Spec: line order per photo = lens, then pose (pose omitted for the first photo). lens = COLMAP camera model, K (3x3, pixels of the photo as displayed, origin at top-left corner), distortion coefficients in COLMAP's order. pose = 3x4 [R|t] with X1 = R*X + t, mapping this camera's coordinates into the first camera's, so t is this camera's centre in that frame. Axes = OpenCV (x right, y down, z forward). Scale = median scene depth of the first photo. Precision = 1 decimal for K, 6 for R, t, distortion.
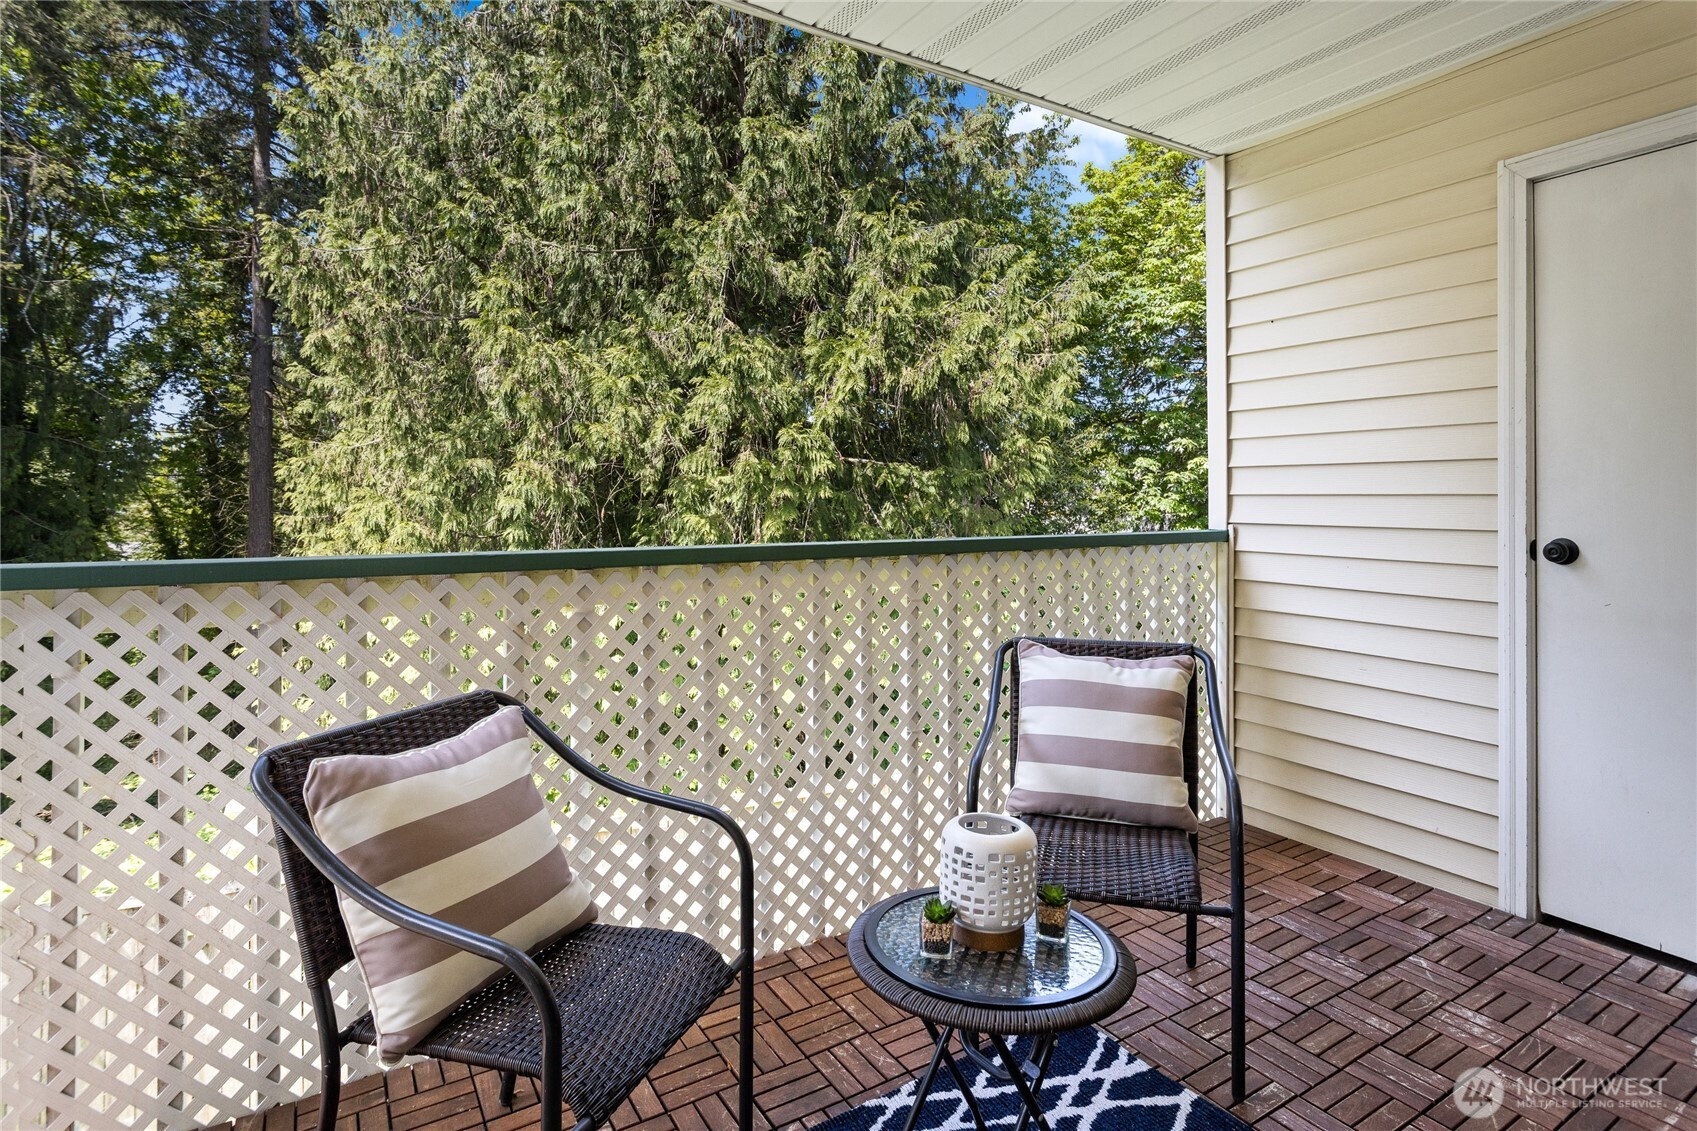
lens RADIAL K [[879.6, 0, 847.1], [0, 879.6, 503.6], [0, 0, 1]] dist [0.000872, 0.000050]
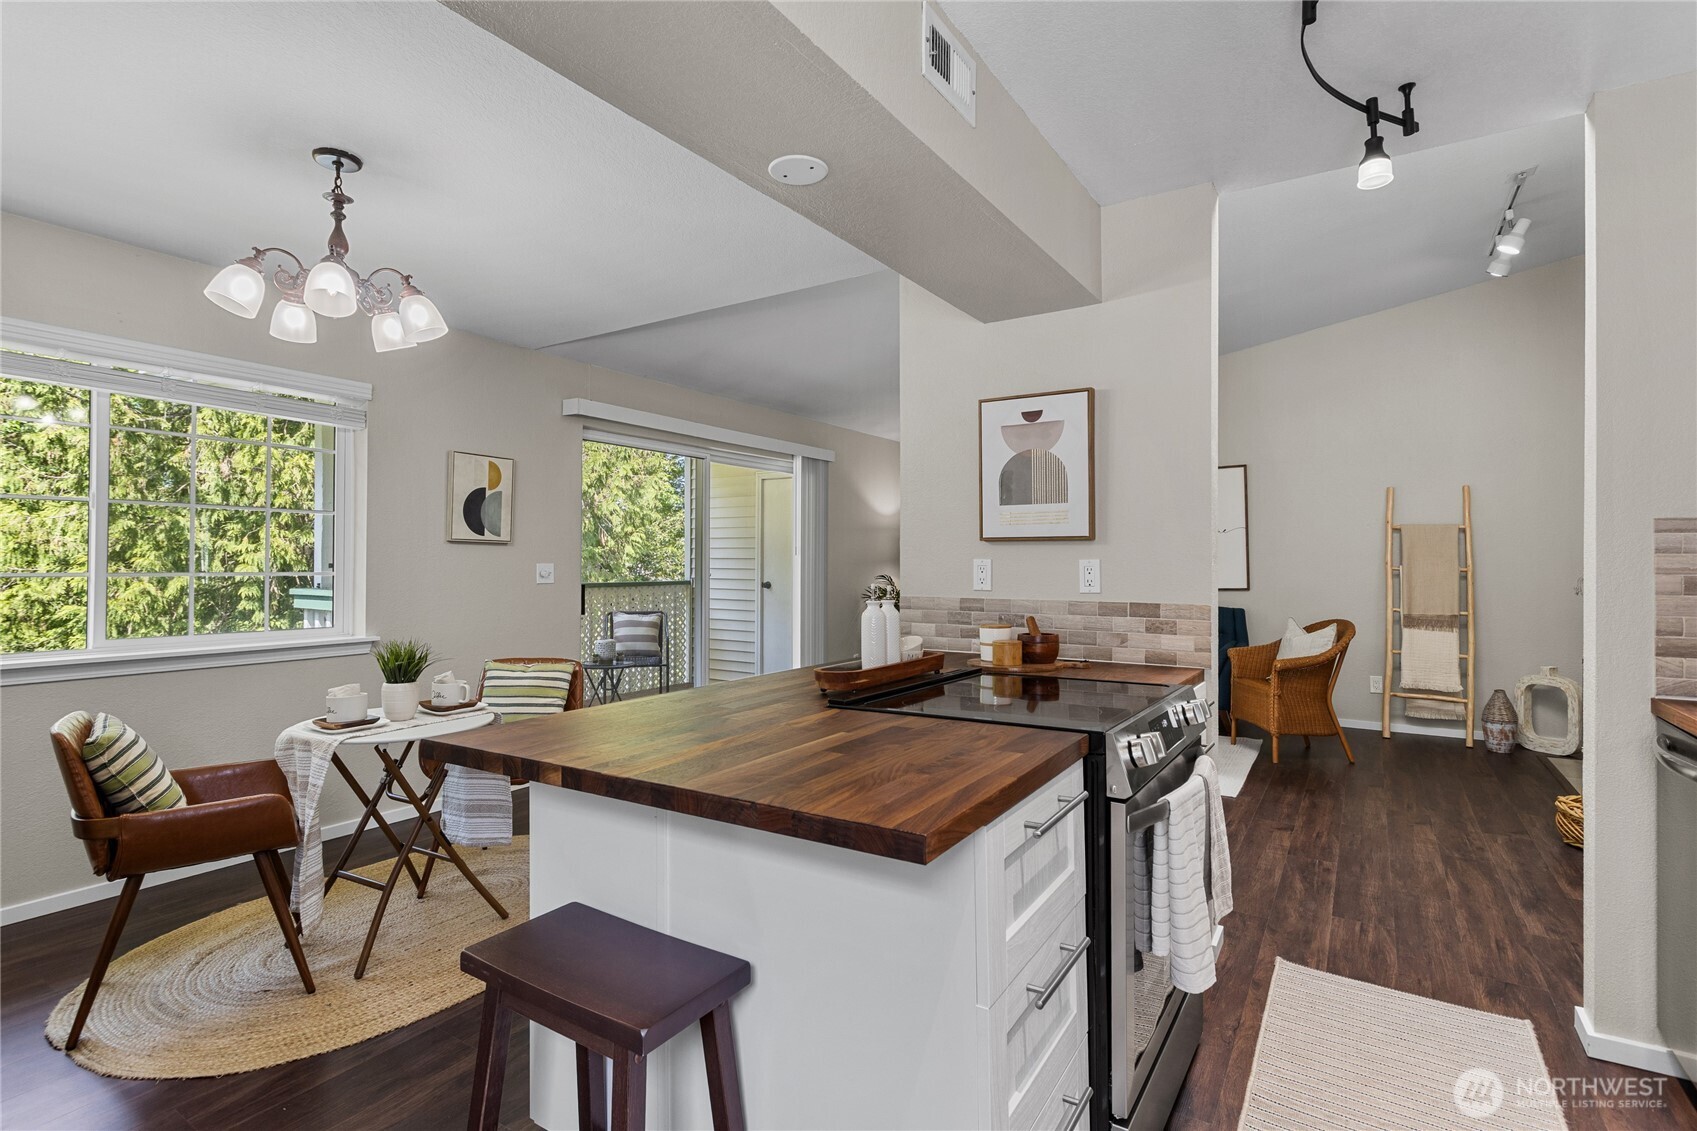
lens RADIAL K [[827.3, 0, 848.5], [0, 827.3, 565.5], [0, 0, 1]] dist [-0.089279, 0.000309]
pose [[0.900849, 0.007048, 0.434076, -0.338361], [-0.005840, 0.999974, -0.004117, -0.013485], [-0.434094, 0.001174, 0.900867, -2.079041]]
